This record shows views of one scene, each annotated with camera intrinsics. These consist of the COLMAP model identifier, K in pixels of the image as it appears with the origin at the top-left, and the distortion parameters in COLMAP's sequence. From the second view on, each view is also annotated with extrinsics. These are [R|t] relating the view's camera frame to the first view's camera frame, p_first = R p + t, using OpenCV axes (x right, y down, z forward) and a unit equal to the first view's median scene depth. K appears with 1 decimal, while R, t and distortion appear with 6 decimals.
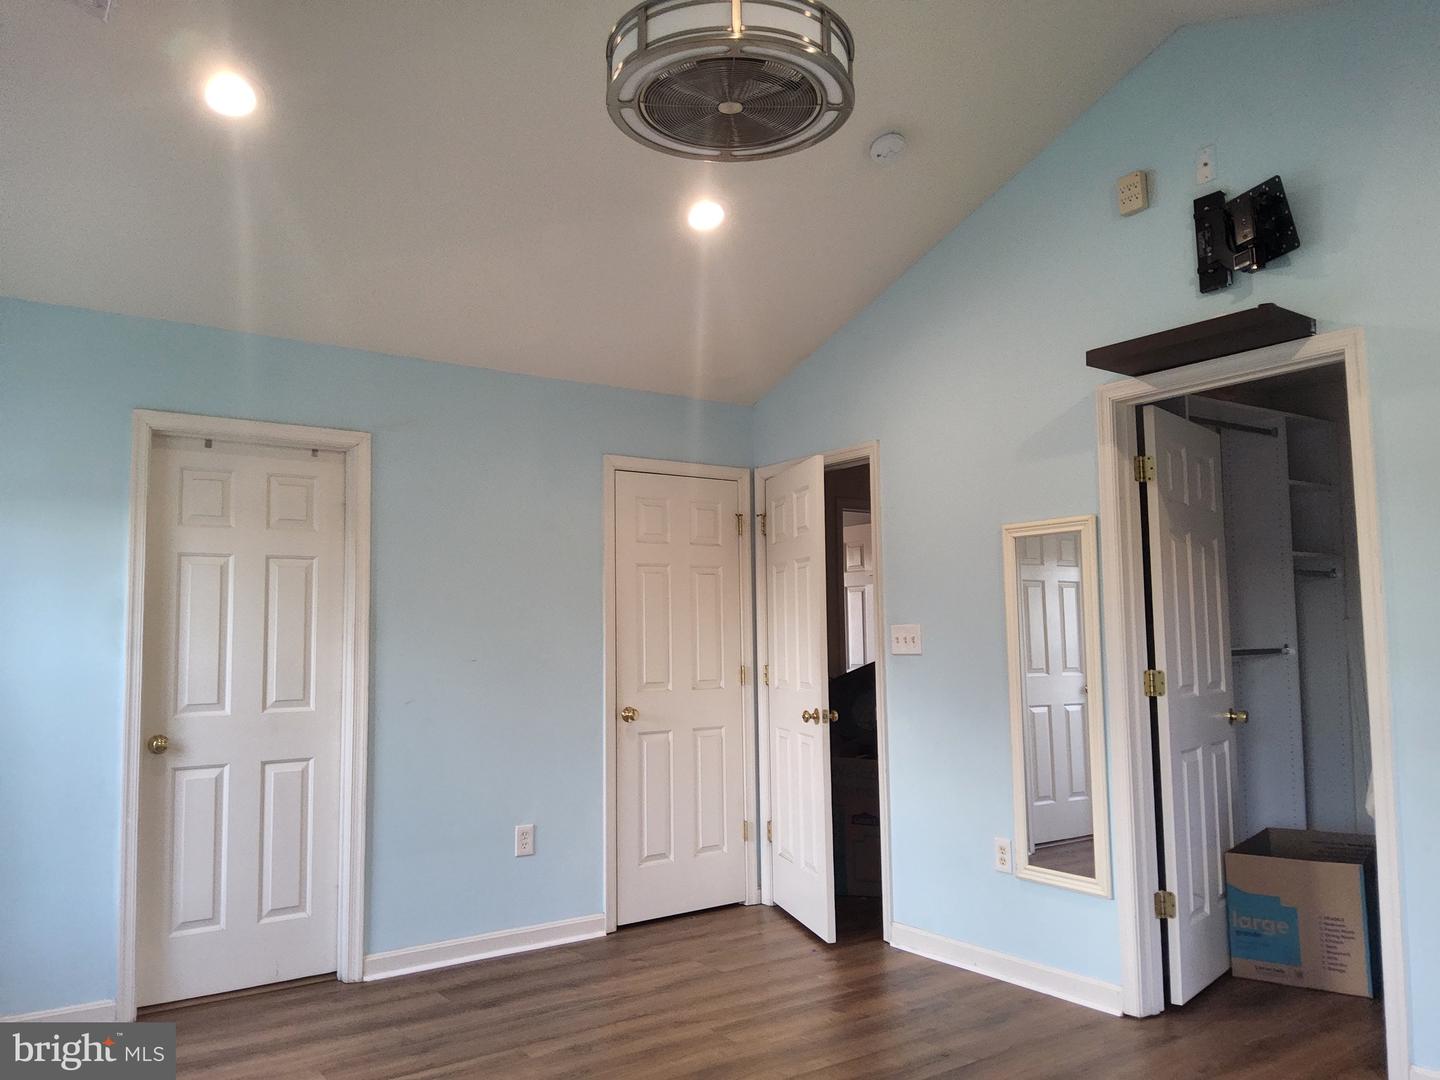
lens RADIAL K [[1082.6, 0, 716.2], [0, 1082.6, 574.2], [0, 0, 1]] dist [0.101175, -0.159926]
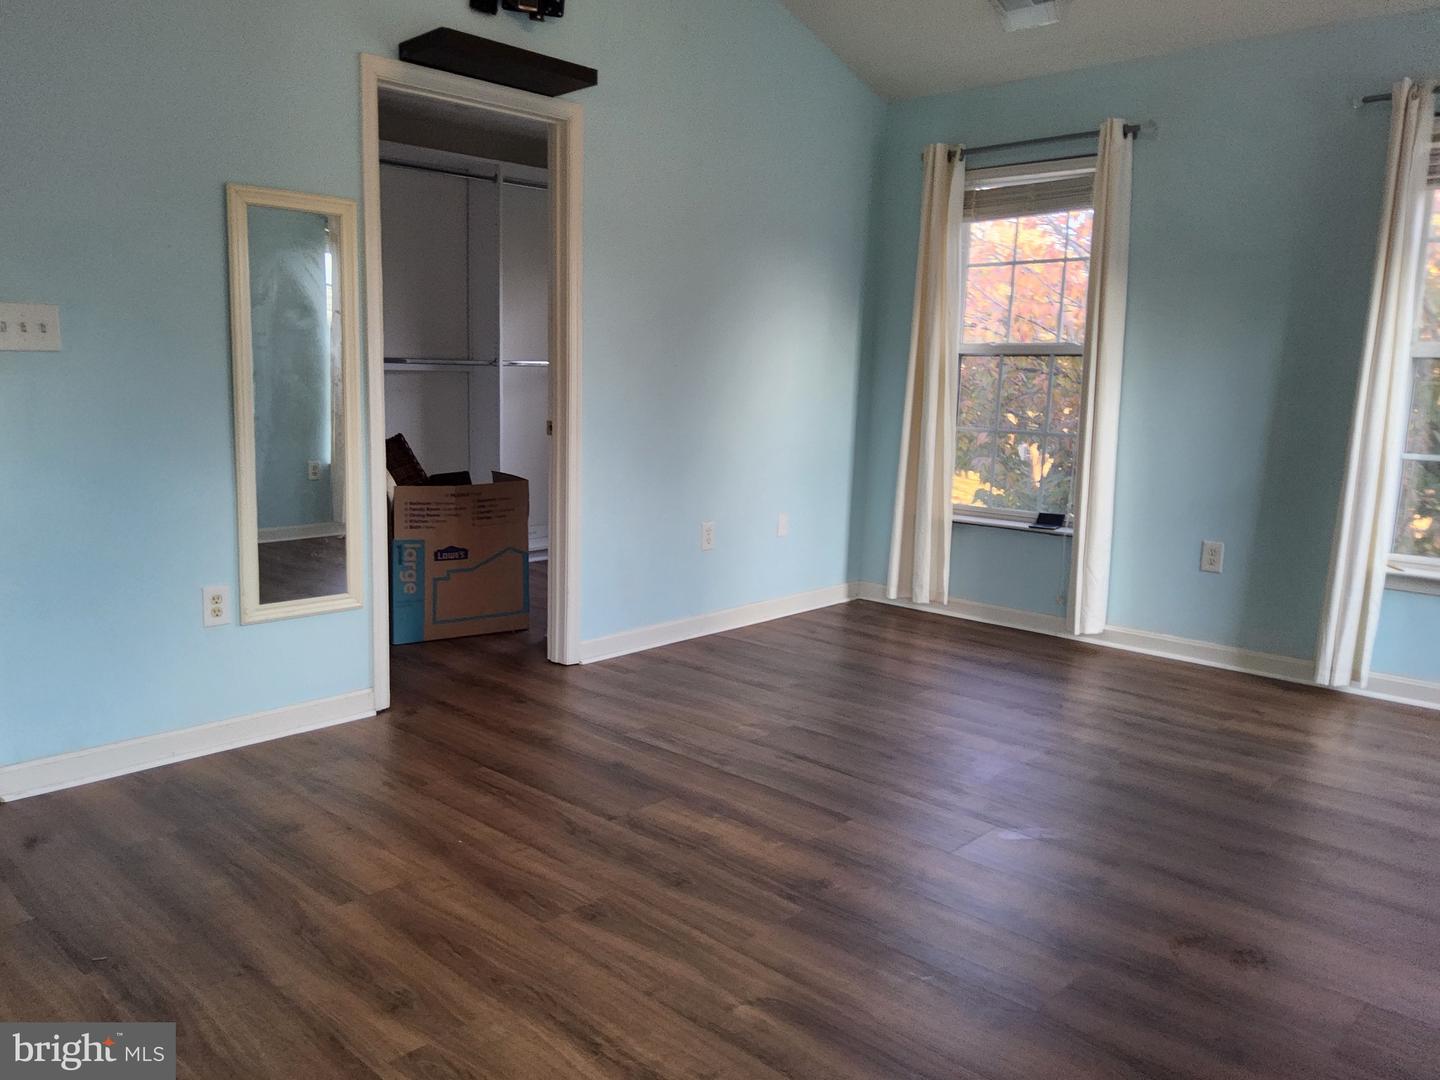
lens RADIAL K [[1096.2, 0, 720.0], [0, 1096.2, 540.0], [0, 0, 1]] dist [0.106642, -0.171121]
pose [[-0.191675, -0.138977, 0.971569, -0.640587], [-0.074847, 0.989111, 0.126720, 0.083398], [-0.978600, -0.048430, -0.199989, 0.861584]]
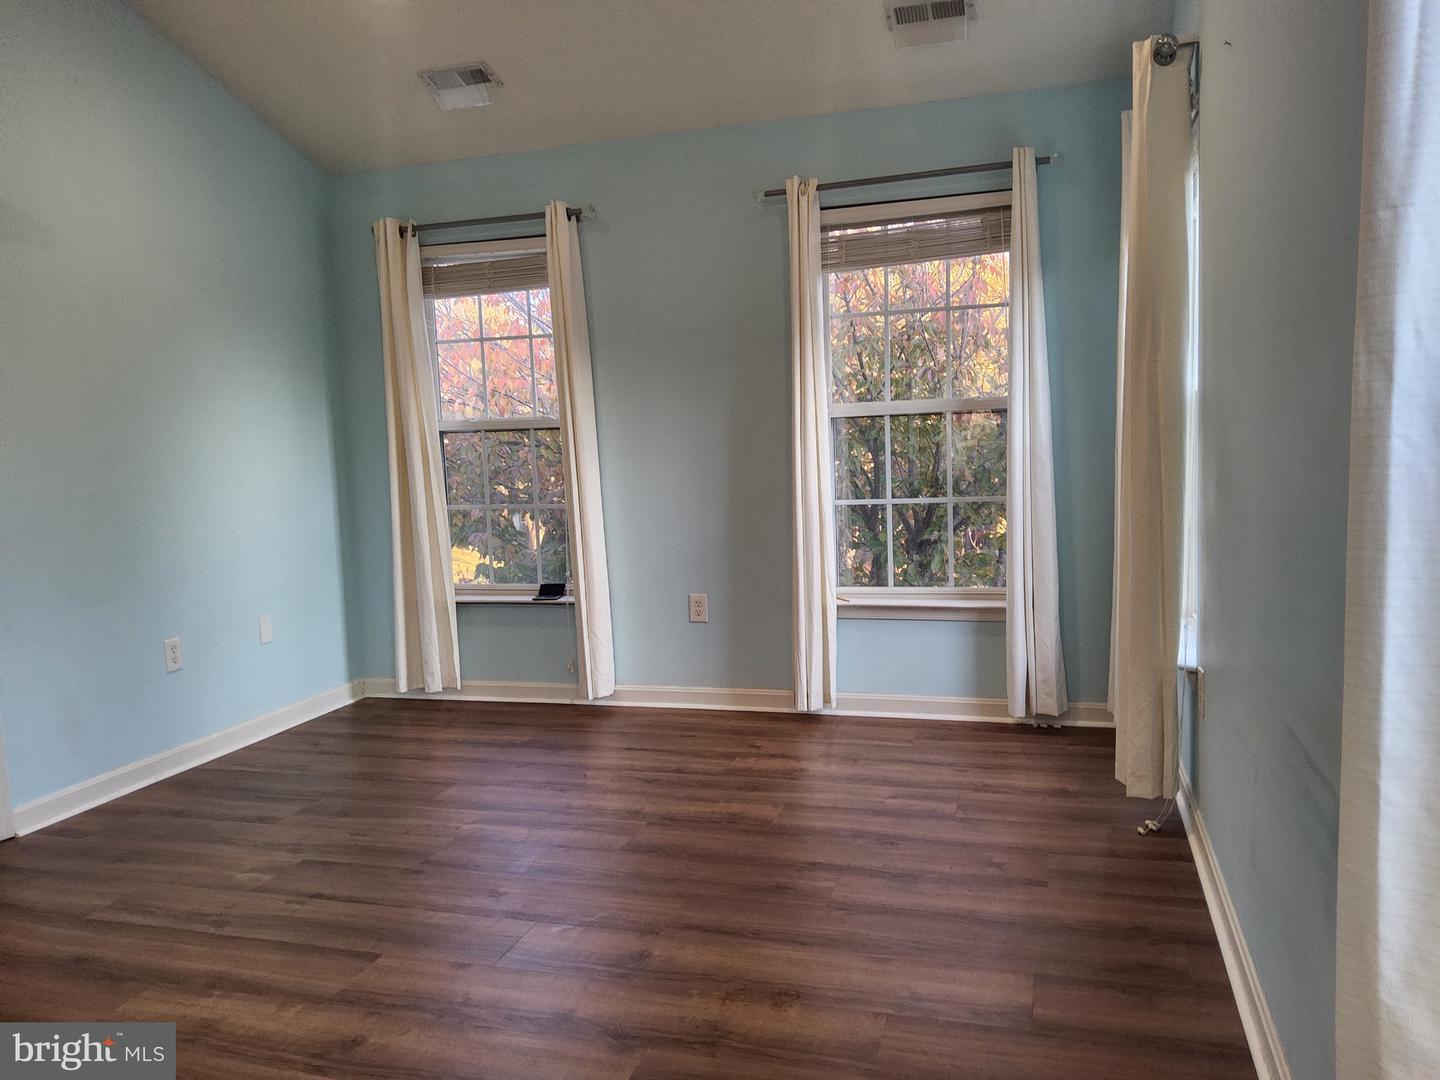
lens RADIAL K [[1082.6, 0, 716.2], [0, 1082.6, 574.2], [0, 0, 1]] dist [0.101175, -0.159926]
pose [[-0.602695, -0.063096, 0.795473, -0.595574], [-0.001638, 0.996965, 0.077837, 0.074524], [-0.797970, 0.045609, -0.600969, 0.843991]]
